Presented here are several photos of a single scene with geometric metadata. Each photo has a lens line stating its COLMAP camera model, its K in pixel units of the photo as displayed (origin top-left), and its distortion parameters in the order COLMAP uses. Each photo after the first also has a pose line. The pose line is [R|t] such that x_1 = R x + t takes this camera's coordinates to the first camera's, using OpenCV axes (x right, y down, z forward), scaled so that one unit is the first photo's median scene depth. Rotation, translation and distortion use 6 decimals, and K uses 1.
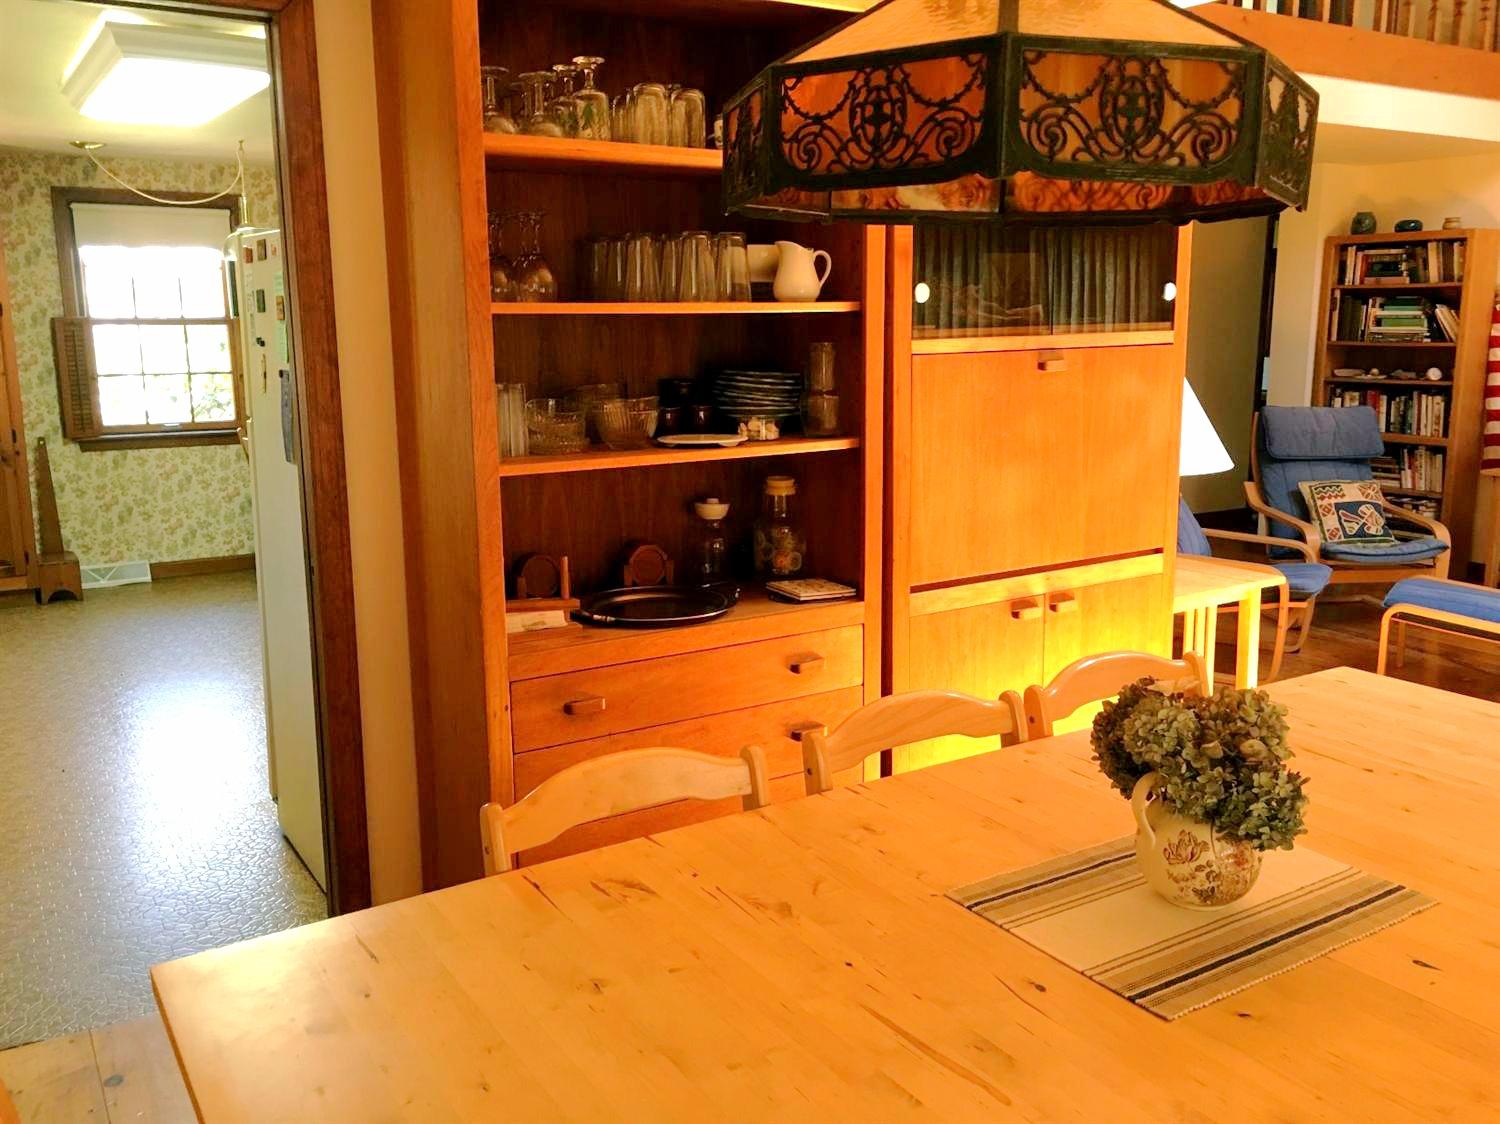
lens RADIAL K [[1272.6, 0, 757.5], [0, 1272.6, 552.5], [0, 0, 1]] dist [0.059359, -0.077503]
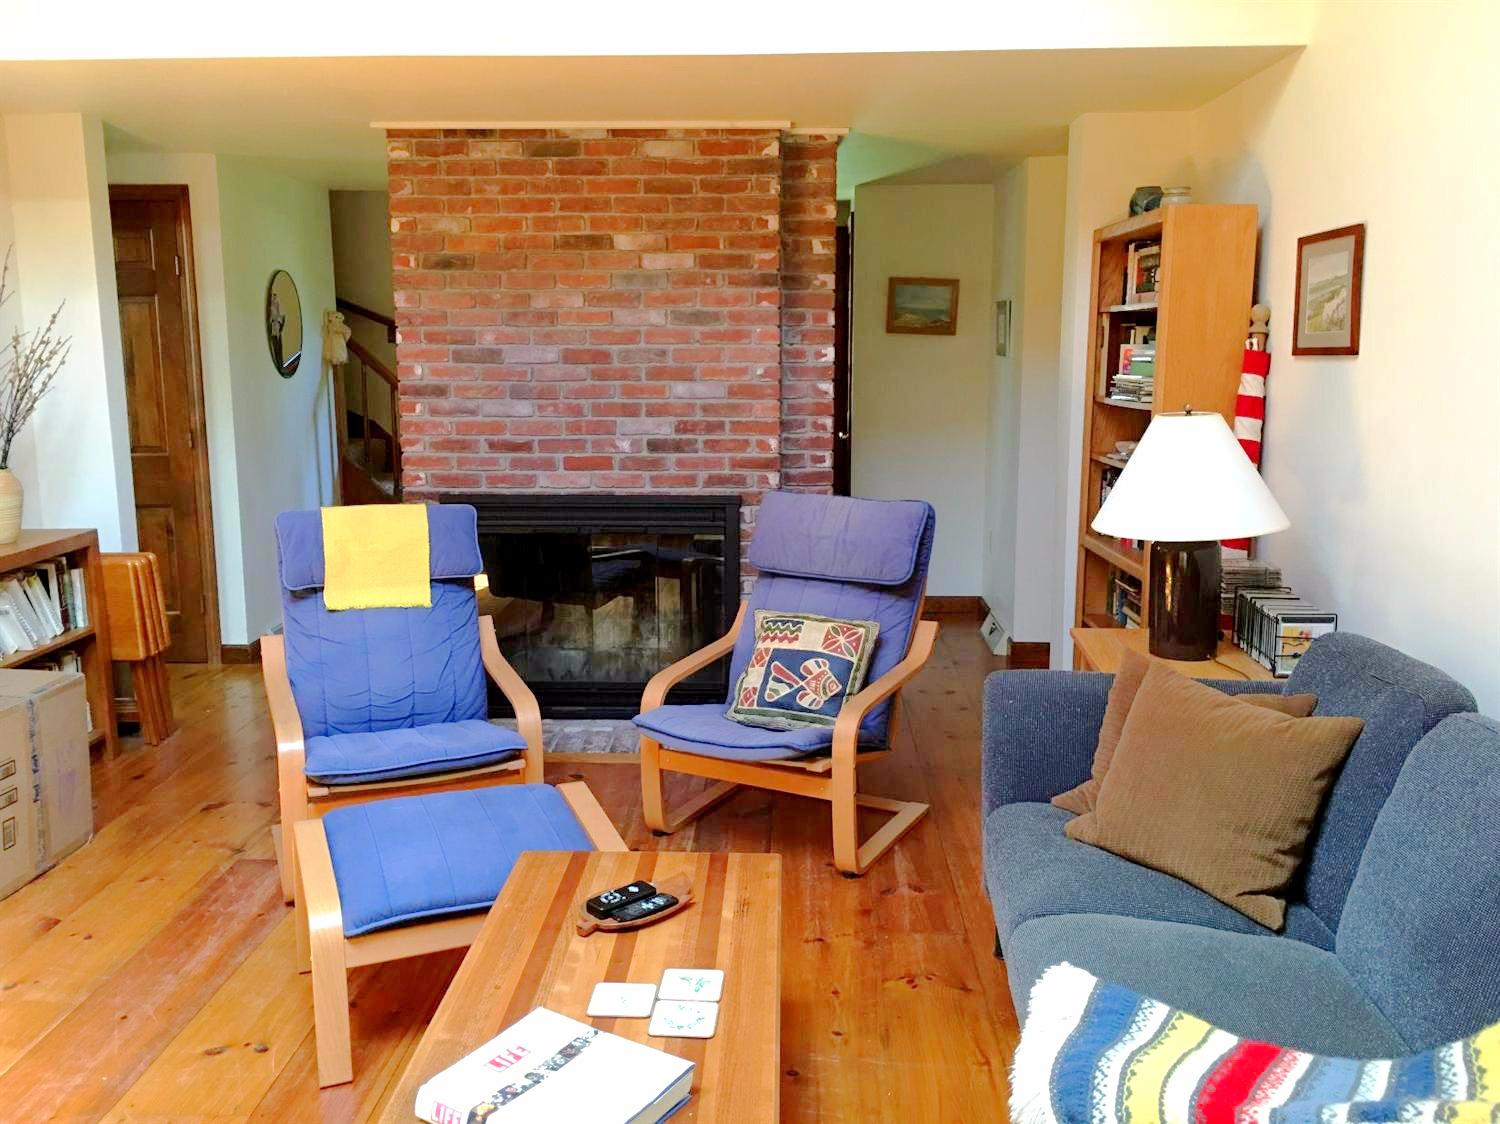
lens RADIAL K [[1272.6, 0, 757.5], [0, 1272.6, 552.5], [0, 0, 1]] dist [0.059359, -0.077503]
pose [[0.826911, 0.099752, -0.553415, 2.372564], [-0.110854, 0.993745, 0.013483, -0.281676], [0.551299, 0.050199, 0.832796, 1.411412]]
